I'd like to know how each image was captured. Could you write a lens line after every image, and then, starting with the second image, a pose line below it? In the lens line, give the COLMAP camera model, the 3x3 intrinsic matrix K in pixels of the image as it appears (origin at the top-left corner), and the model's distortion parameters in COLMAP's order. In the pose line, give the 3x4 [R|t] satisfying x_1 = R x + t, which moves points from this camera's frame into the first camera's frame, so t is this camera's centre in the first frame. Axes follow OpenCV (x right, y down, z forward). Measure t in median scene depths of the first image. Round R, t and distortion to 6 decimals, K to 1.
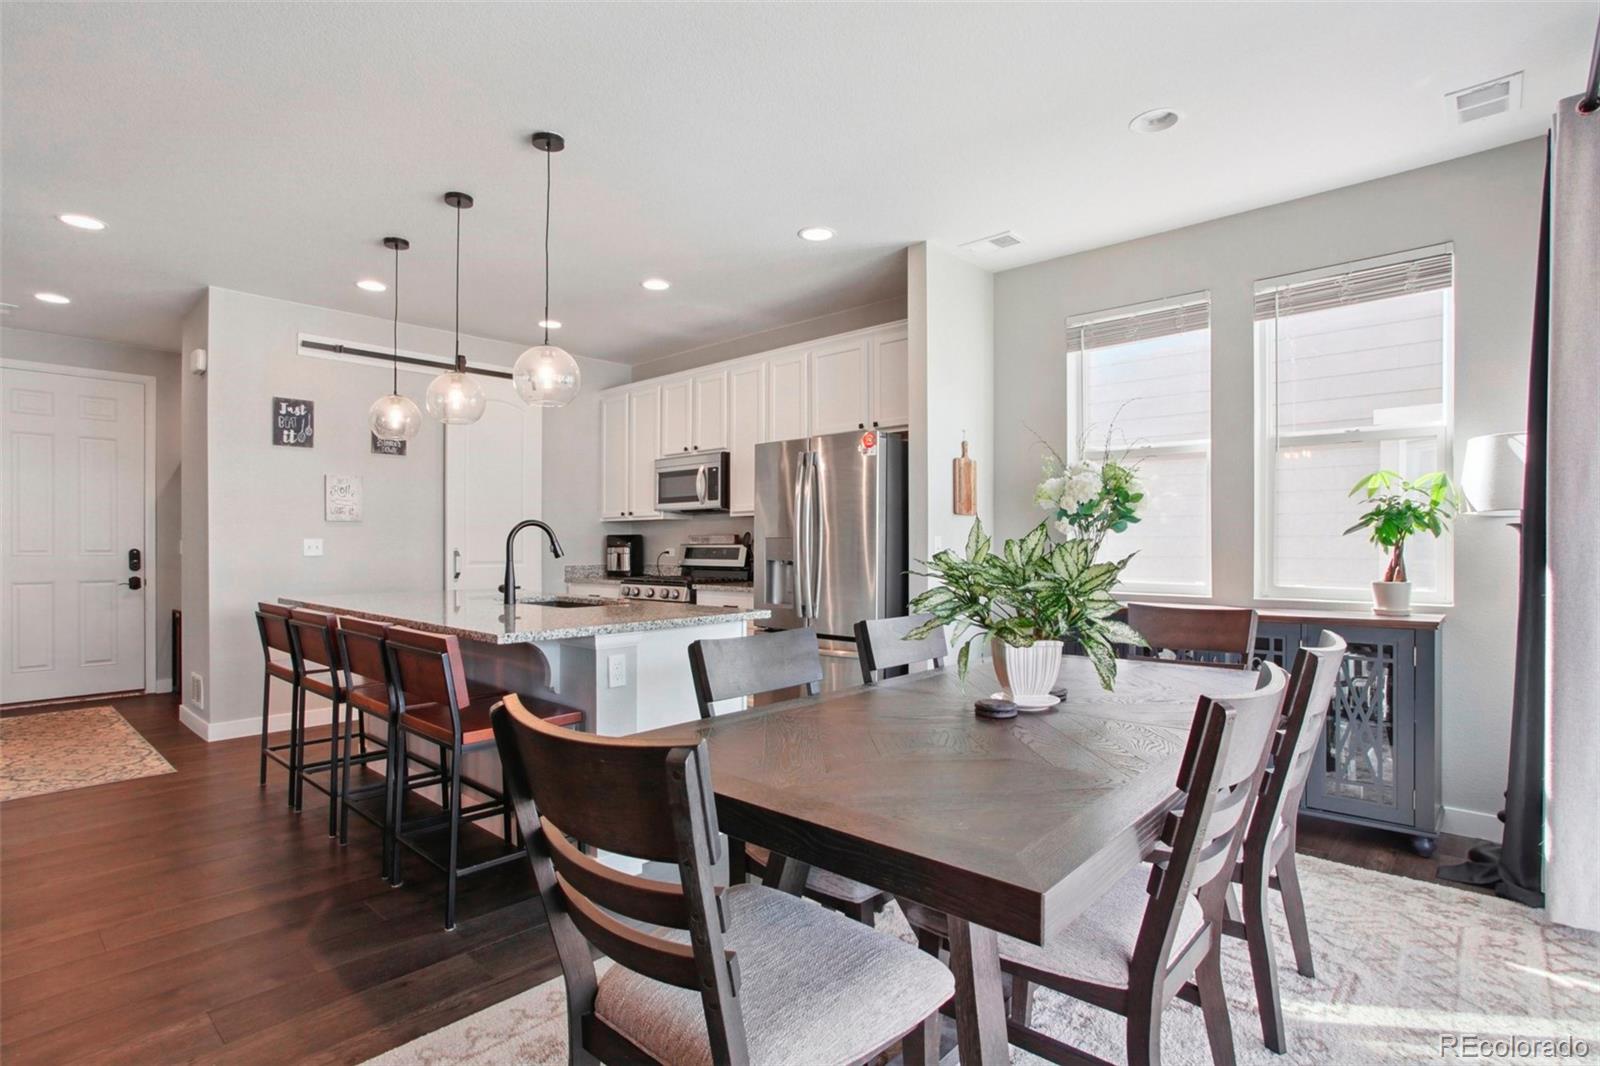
lens RADIAL K [[797.1, 0, 802.4], [0, 797.1, 535.7], [0, 0, 1]] dist [-0.052561, 0.026823]
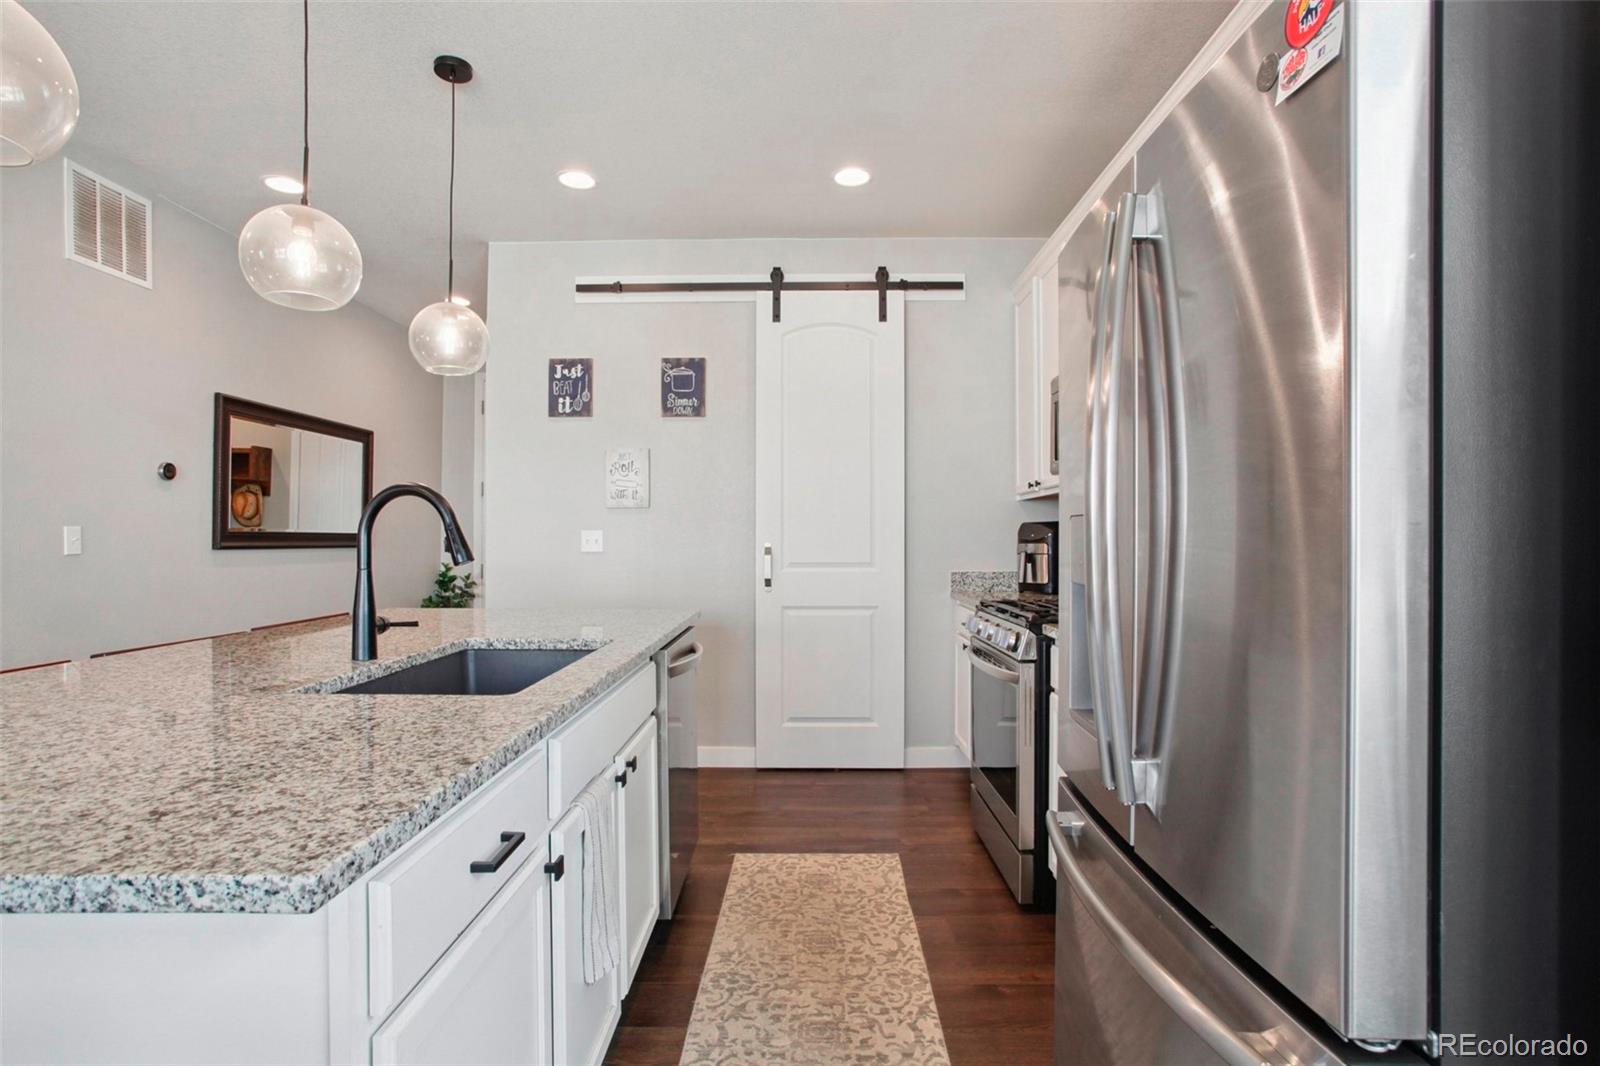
lens RADIAL K [[797.1, 0, 795.7], [0, 797.1, 534.5], [0, 0, 1]] dist [-0.052561, 0.026823]
pose [[0.666599, -0.002169, -0.745414, 0.118075], [0.006287, 0.999977, 0.002714, 0.007263], [0.745390, -0.006496, 0.666597, 0.621074]]
